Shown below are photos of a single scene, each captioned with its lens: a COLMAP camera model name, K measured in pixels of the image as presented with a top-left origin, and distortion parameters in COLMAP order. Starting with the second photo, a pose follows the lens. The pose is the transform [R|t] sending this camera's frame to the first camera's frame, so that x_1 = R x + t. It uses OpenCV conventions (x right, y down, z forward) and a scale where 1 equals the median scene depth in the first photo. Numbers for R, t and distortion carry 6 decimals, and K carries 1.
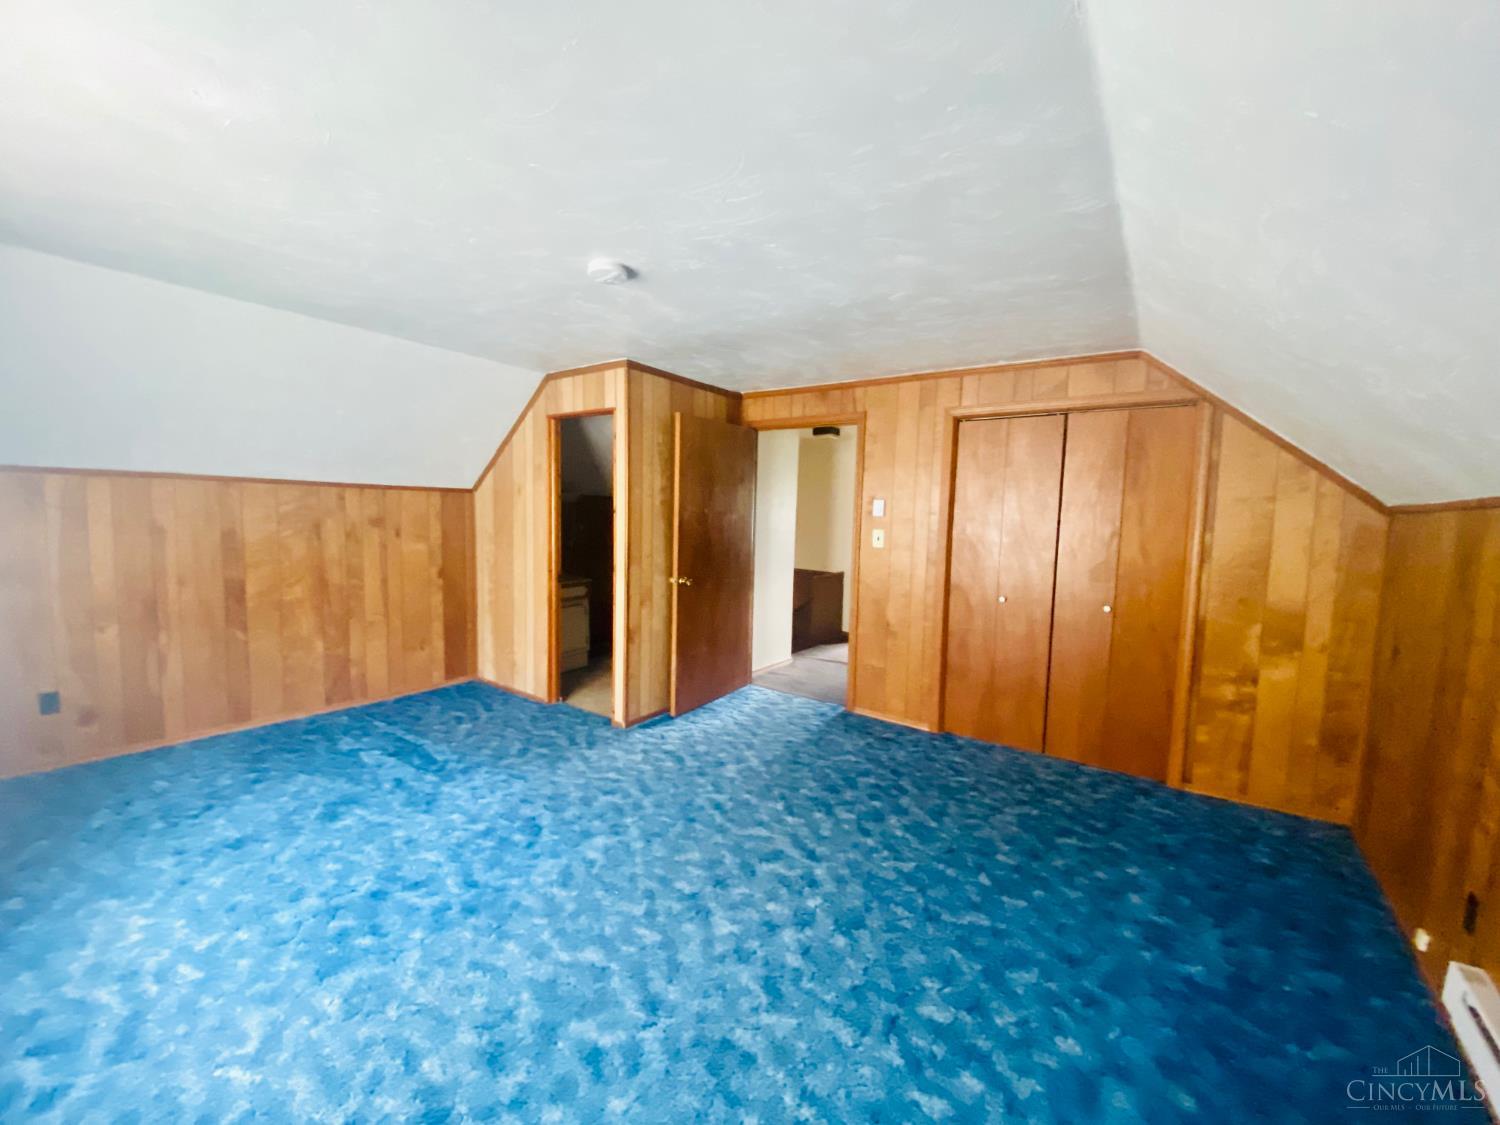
lens RADIAL K [[608.2, 0, 747.8], [0, 608.2, 557.6], [0, 0, 1]] dist [0.037521, -0.031829]
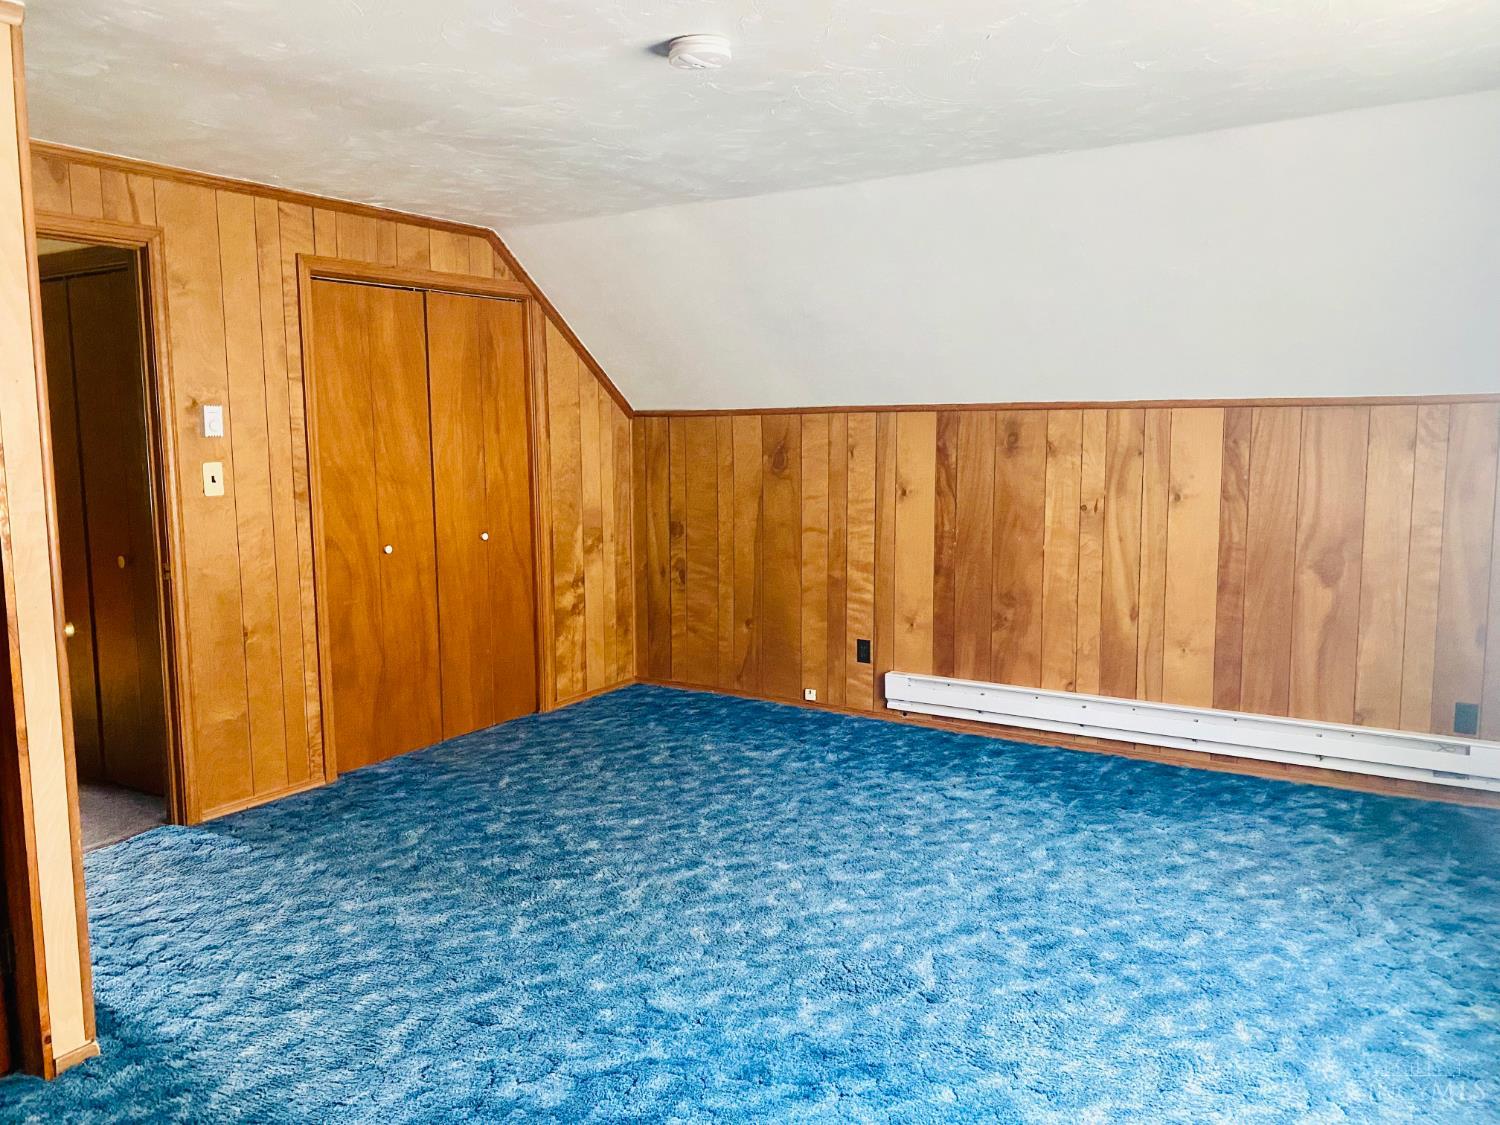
lens RADIAL K [[1139.2, 0, 750.0], [0, 1139.2, 562.5], [0, 0, 1]] dist [0.088368, -0.161535]
pose [[-0.056550, -0.147913, 0.987382, -1.089121], [0.080556, 0.985065, 0.152179, -0.100537], [-0.995145, 0.088146, -0.043790, 0.791601]]
